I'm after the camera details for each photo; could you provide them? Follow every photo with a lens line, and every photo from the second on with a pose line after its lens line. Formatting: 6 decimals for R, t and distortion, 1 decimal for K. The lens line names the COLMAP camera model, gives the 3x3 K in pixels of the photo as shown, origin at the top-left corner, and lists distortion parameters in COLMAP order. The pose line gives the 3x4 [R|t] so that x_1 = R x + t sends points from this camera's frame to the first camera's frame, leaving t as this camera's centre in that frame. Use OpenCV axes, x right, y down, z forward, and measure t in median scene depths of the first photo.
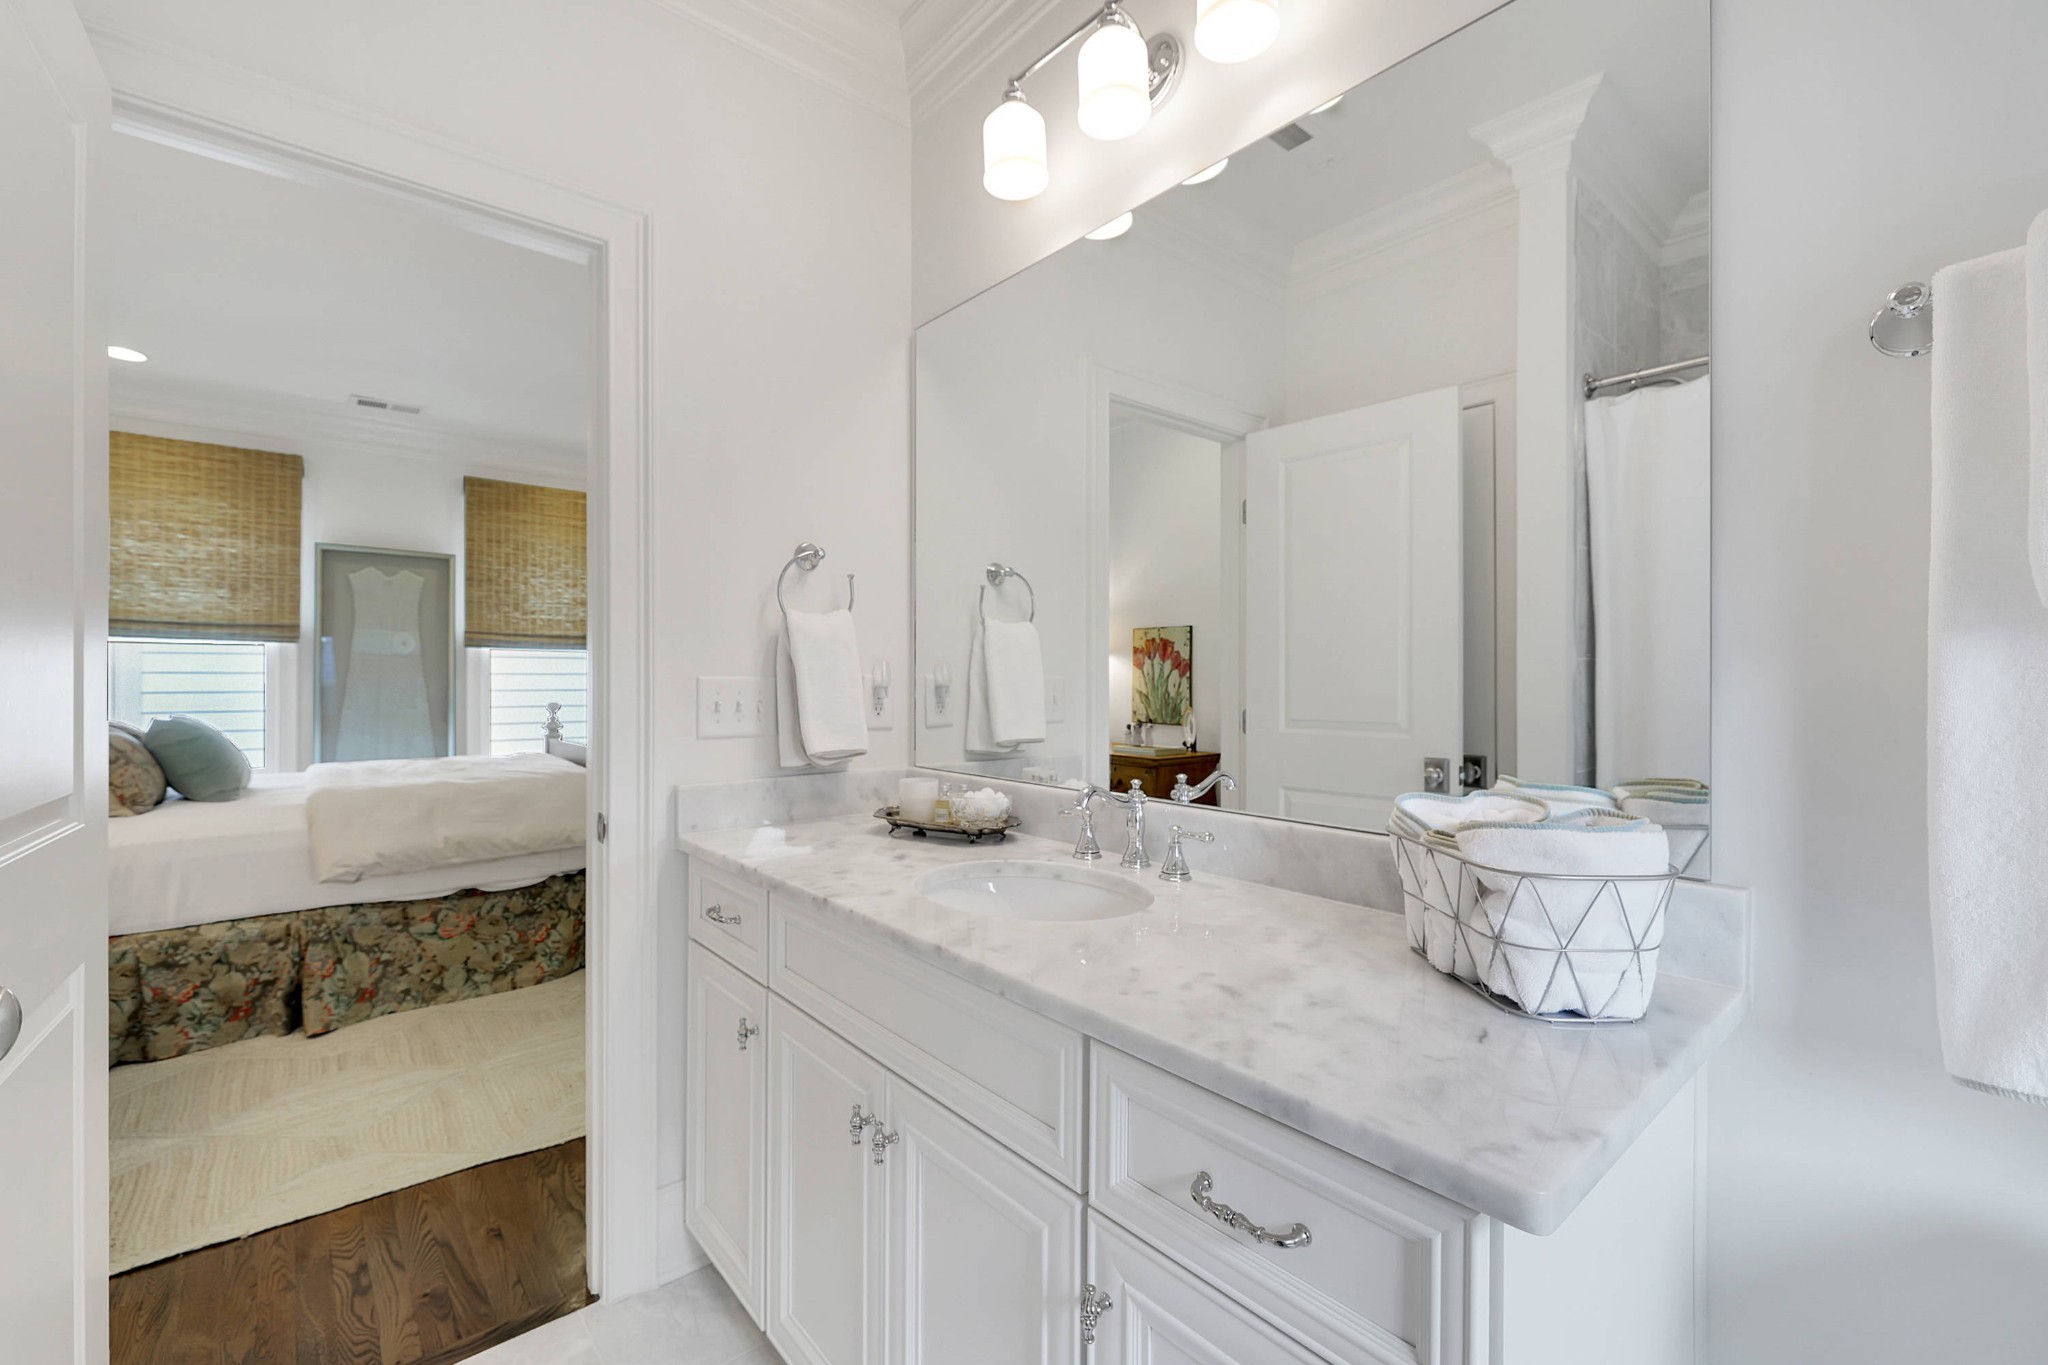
lens RADIAL K [[860.8, 0, 1013.3], [0, 860.8, 669.8], [0, 0, 1]] dist [-0.001550, -0.000147]
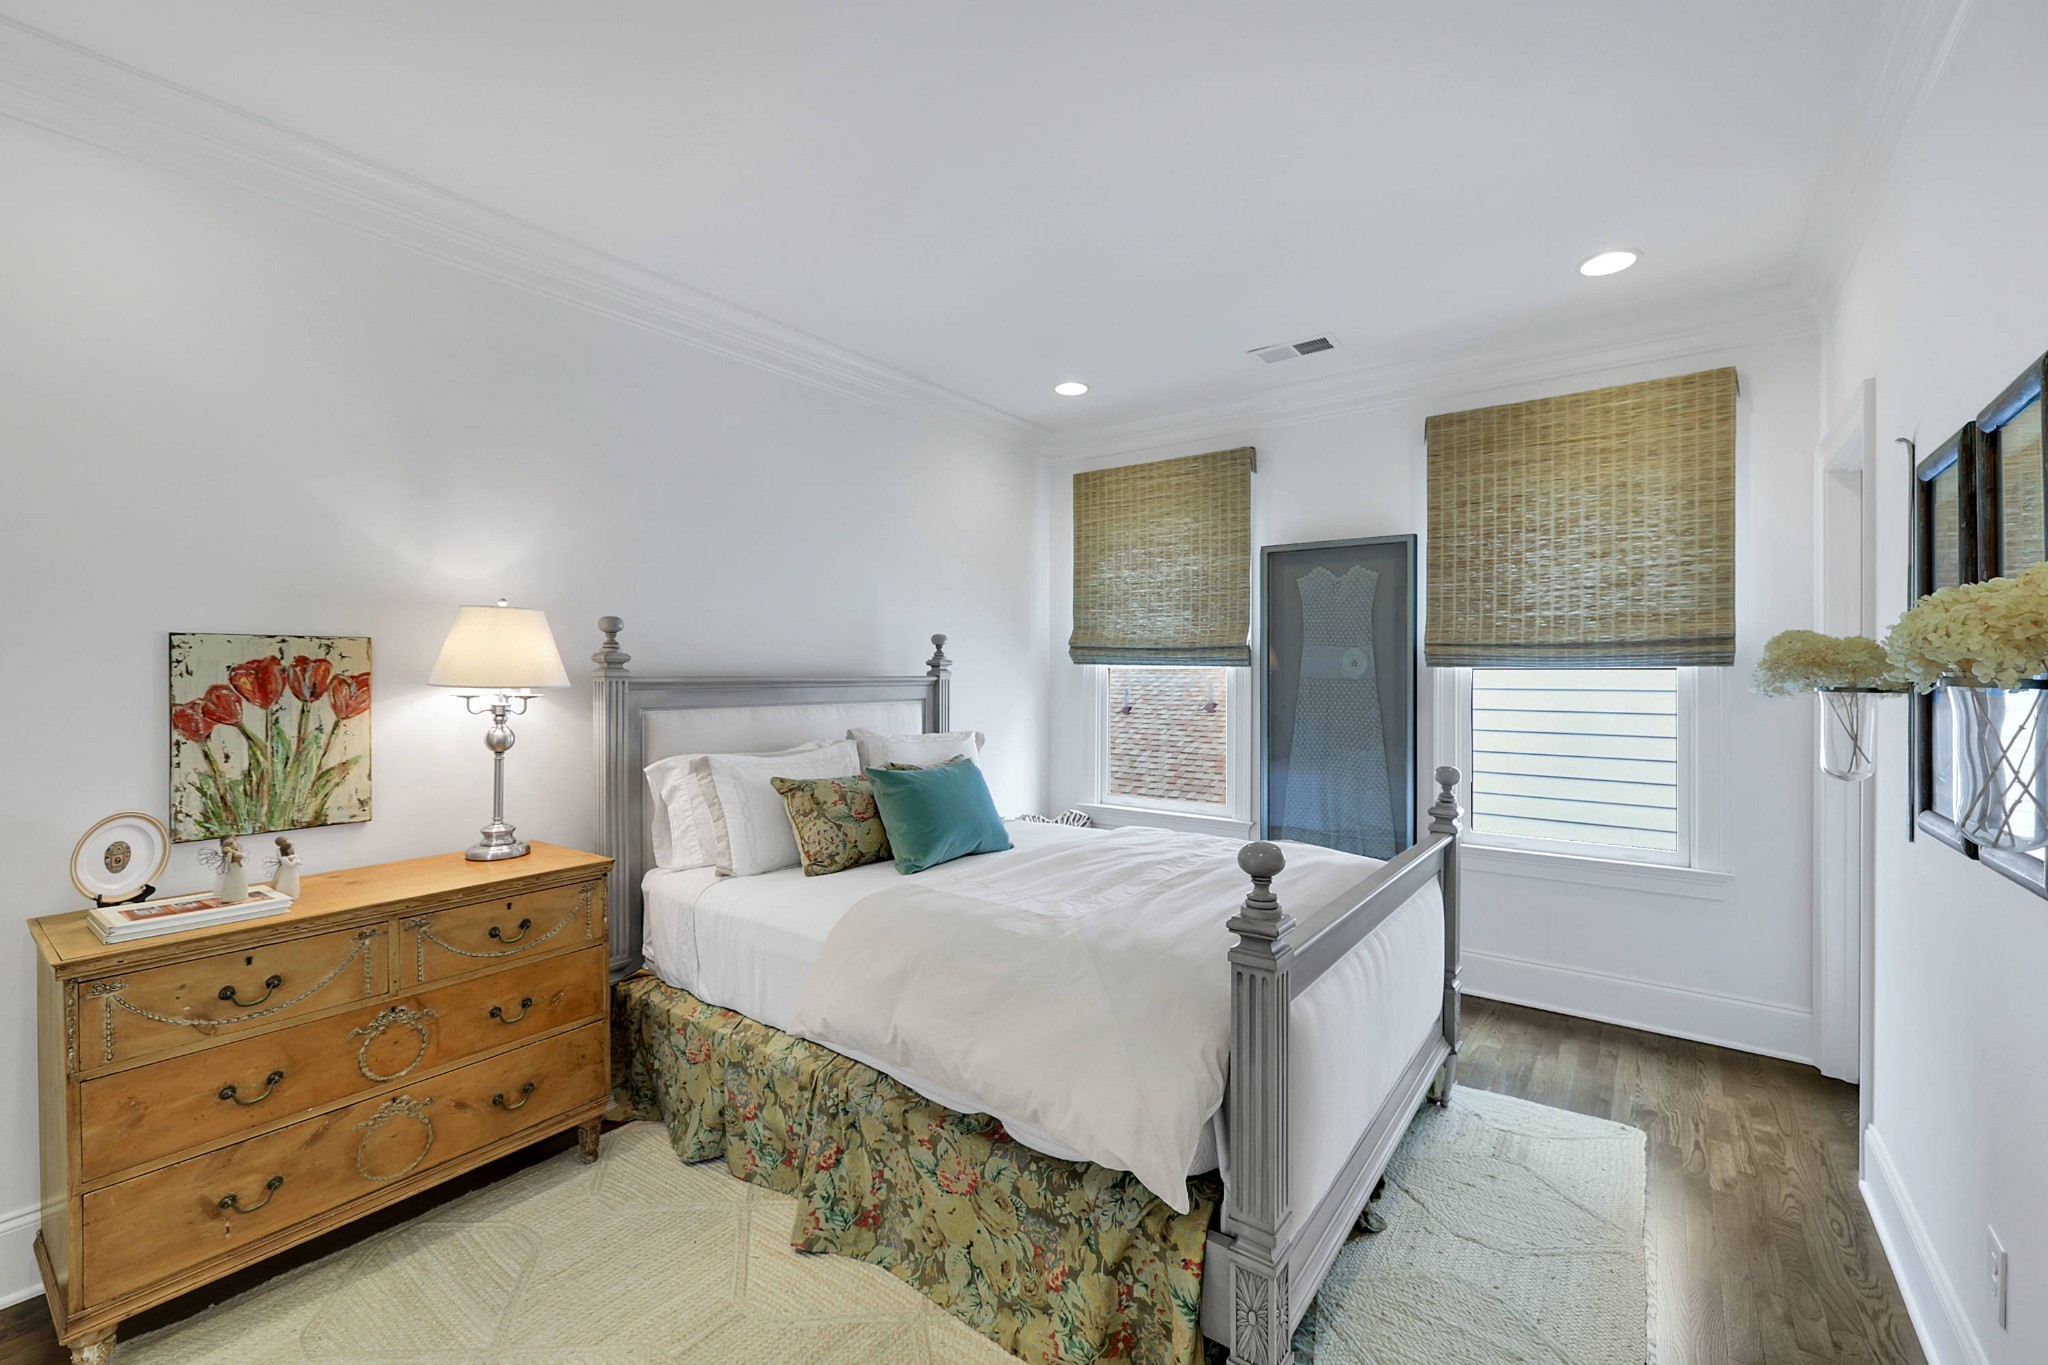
lens RADIAL K [[860.8, 0, 1013.3], [0, 860.8, 669.8], [0, 0, 1]] dist [-0.001550, -0.000147]
pose [[0.219066, -0.006150, -0.975691, -0.049658], [0.006352, 0.999968, -0.004877, -0.025966], [0.975689, -0.005129, 0.219098, 0.605592]]
